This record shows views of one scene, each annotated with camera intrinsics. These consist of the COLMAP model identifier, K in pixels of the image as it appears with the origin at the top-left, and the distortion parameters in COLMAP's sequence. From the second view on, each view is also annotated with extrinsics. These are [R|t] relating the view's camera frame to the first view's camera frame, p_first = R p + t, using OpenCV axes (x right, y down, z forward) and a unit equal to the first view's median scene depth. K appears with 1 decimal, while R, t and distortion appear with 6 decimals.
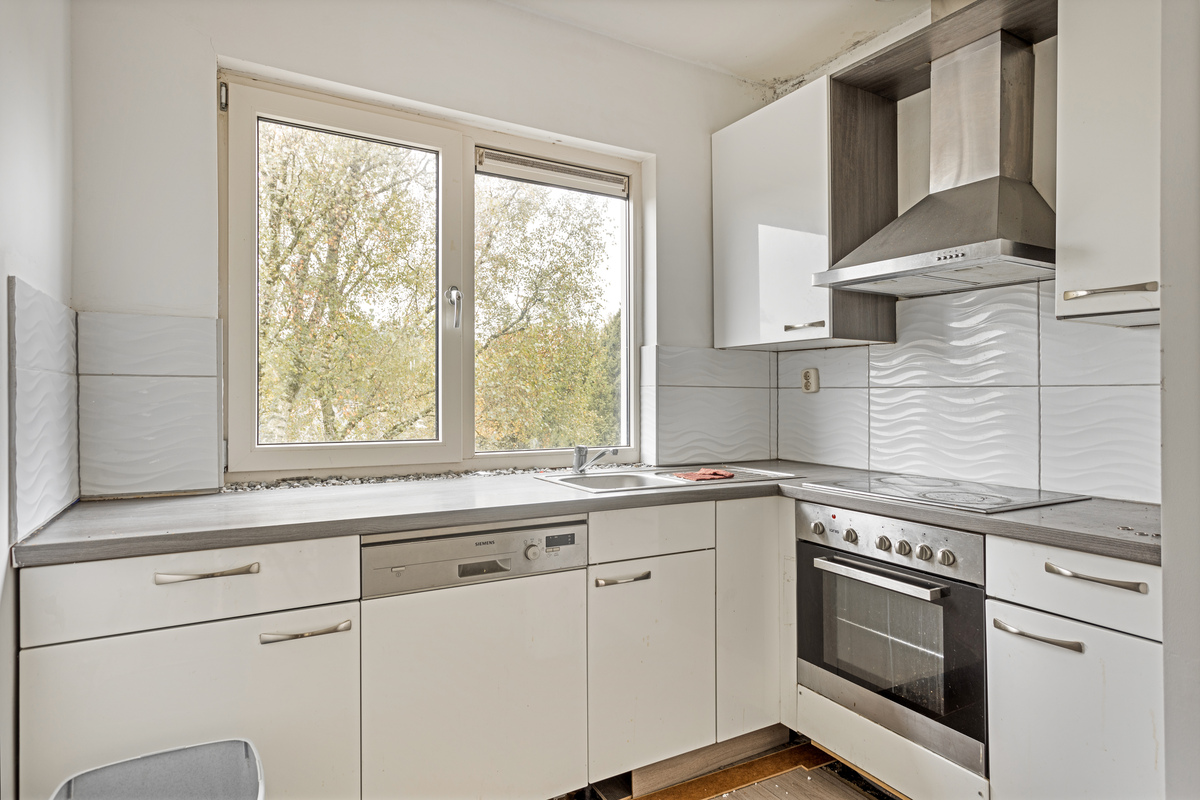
lens RADIAL K [[626.6, 0, 606.7], [0, 626.6, 390.7], [0, 0, 1]] dist [0.004883, 0.002371]
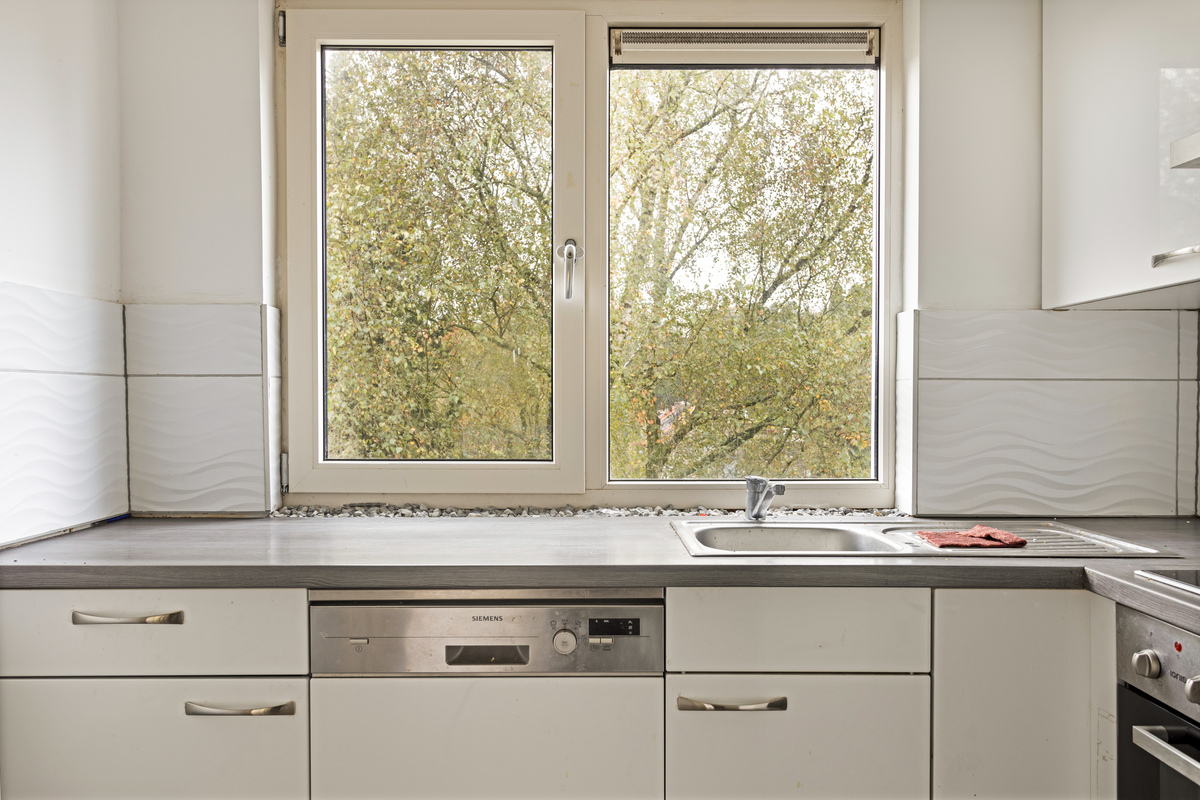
lens RADIAL K [[866.9, 0, 598.6], [0, 866.9, 408.9], [0, 0, 1]] dist [0.008340, 0.008765]
pose [[0.878292, 0.001438, -0.478123, 0.264981], [0.008425, 0.999794, 0.018483, 0.003463], [0.478051, -0.020262, 0.878098, 0.190201]]
